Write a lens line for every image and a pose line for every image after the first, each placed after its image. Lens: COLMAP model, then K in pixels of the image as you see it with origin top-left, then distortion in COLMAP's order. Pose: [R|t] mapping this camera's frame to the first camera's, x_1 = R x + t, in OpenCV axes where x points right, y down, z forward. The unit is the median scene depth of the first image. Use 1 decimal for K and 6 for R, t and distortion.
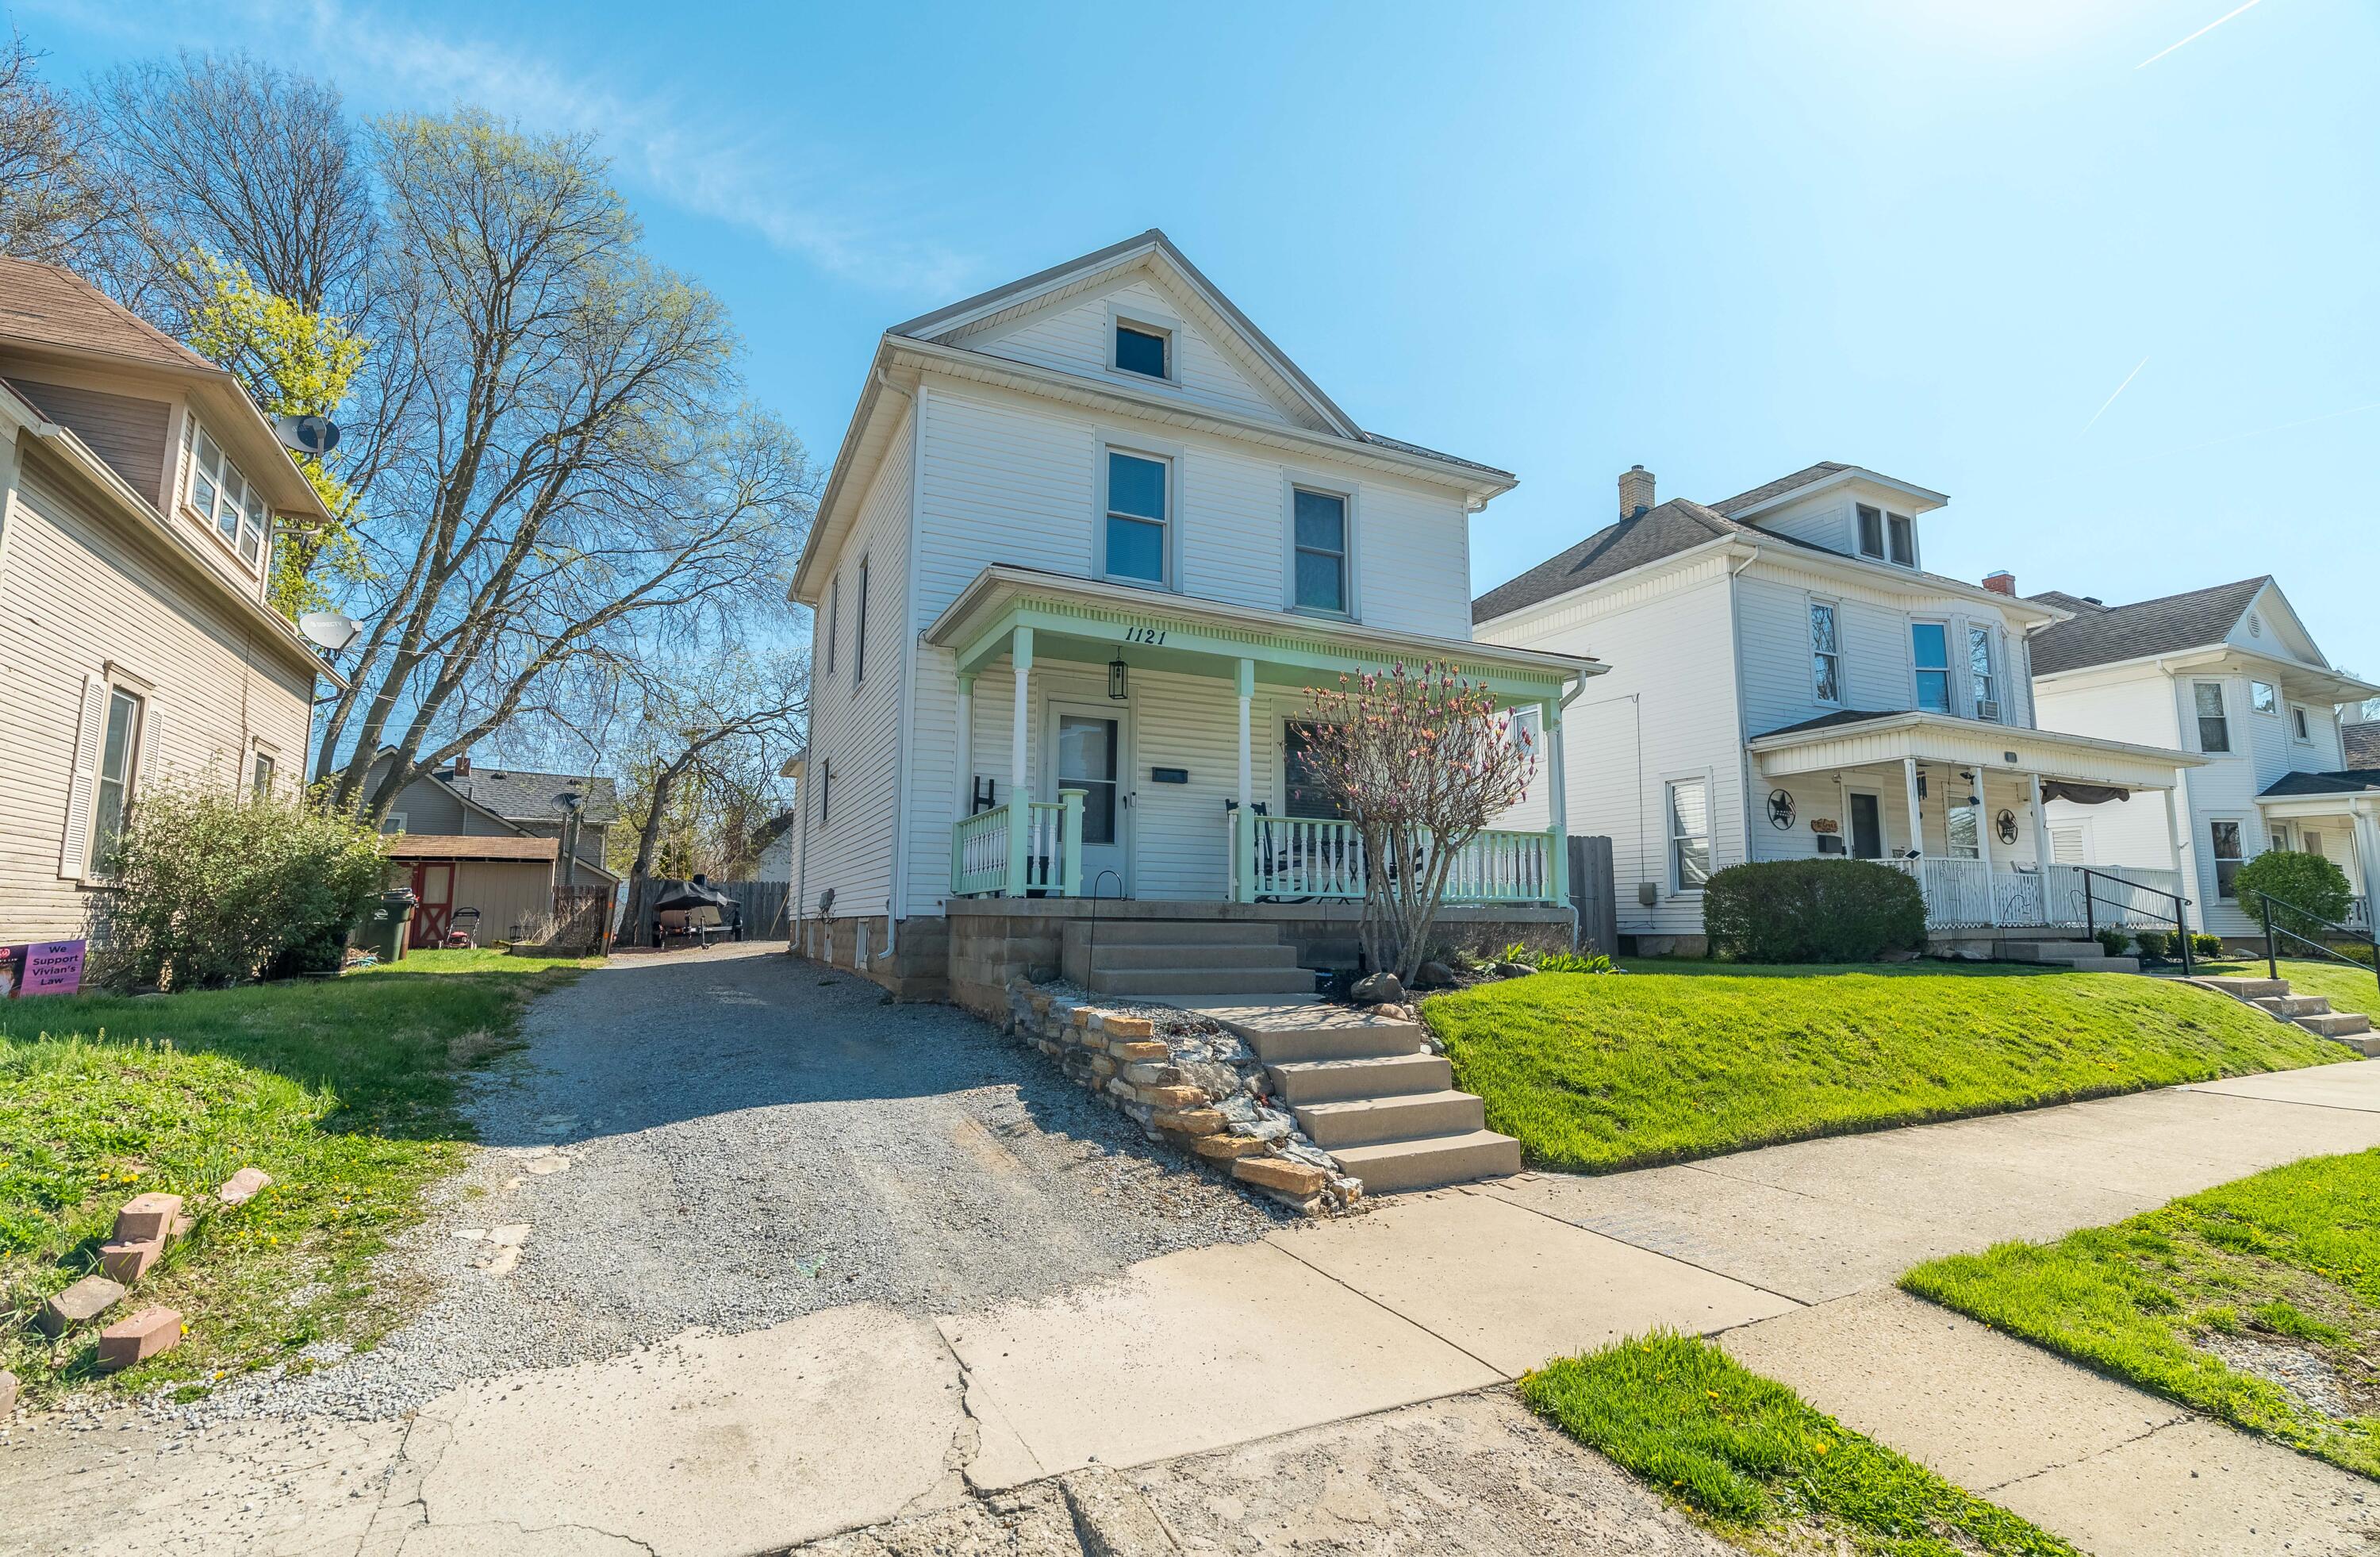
lens RADIAL K [[1106.7, 0, 1198.4], [0, 1106.7, 778.0], [0, 0, 1]] dist [-0.008718, 0.000127]
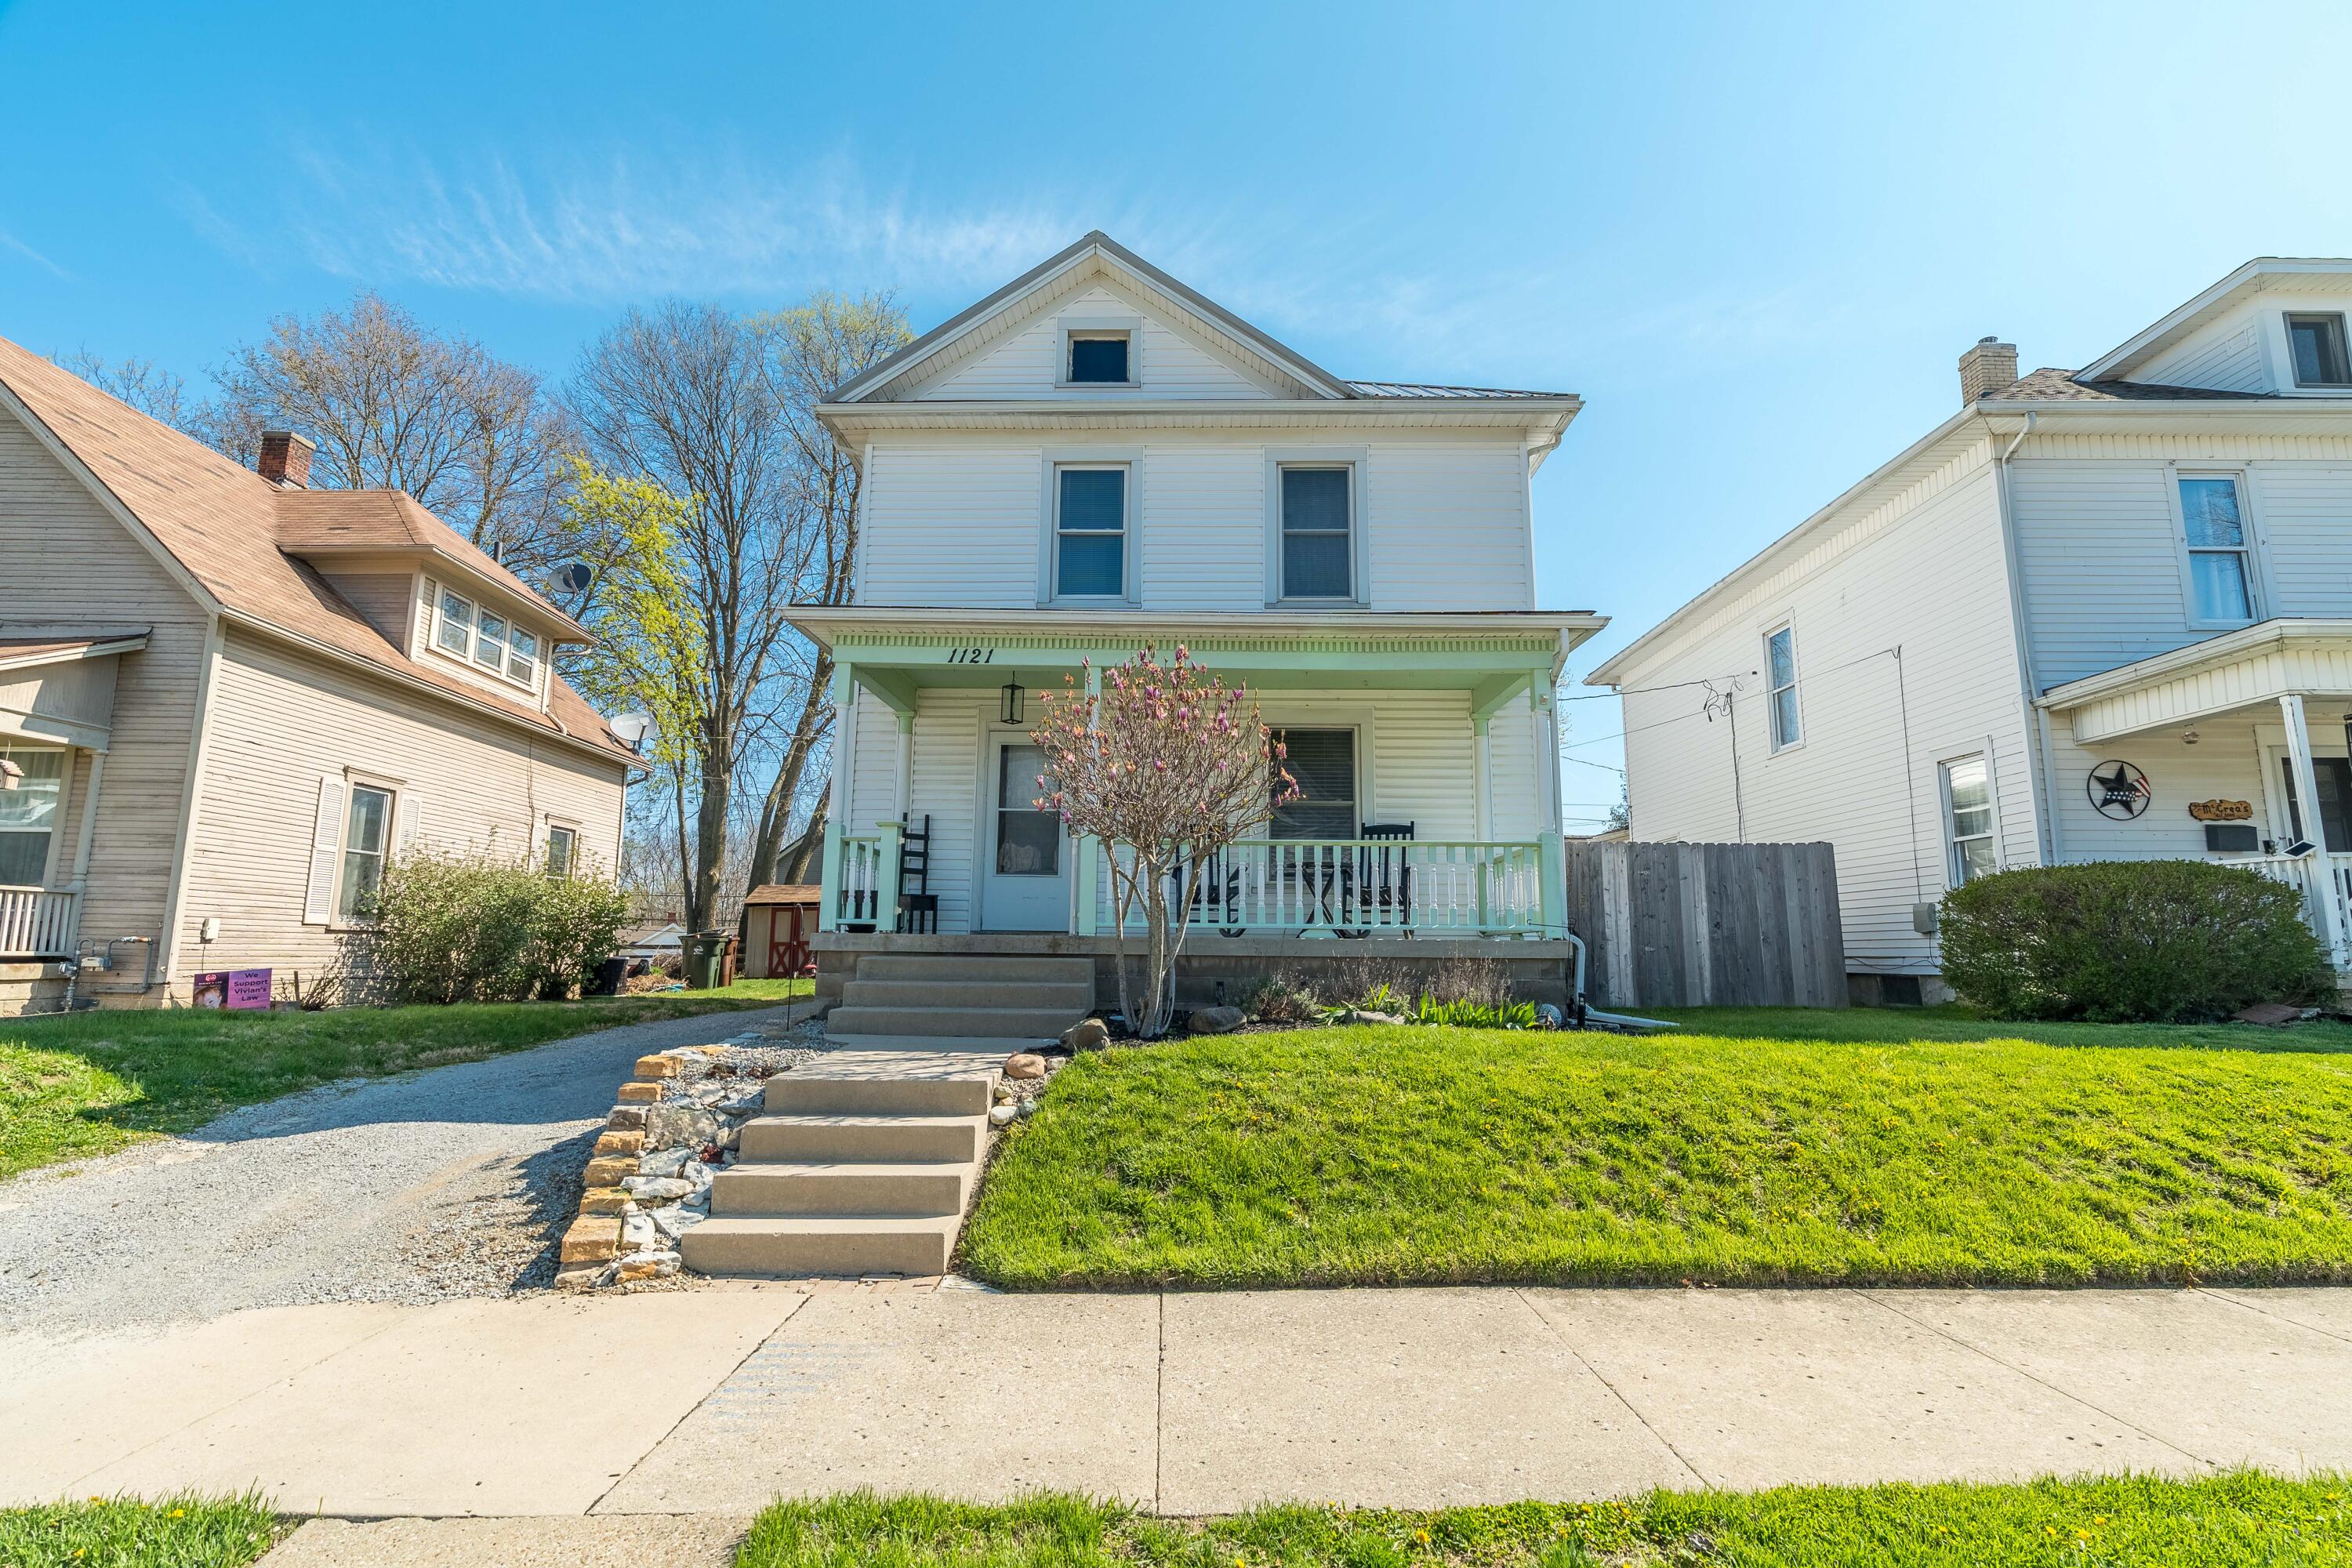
lens RADIAL K [[1098.0, 0, 1172.6], [0, 1098.0, 785.2], [0, 0, 1]] dist [-0.012027, 0.004202]
pose [[0.887638, -0.069445, -0.455276, 0.420450], [0.057986, 0.997551, -0.039106, 0.023695], [0.456877, 0.008312, 0.889491, 0.189795]]
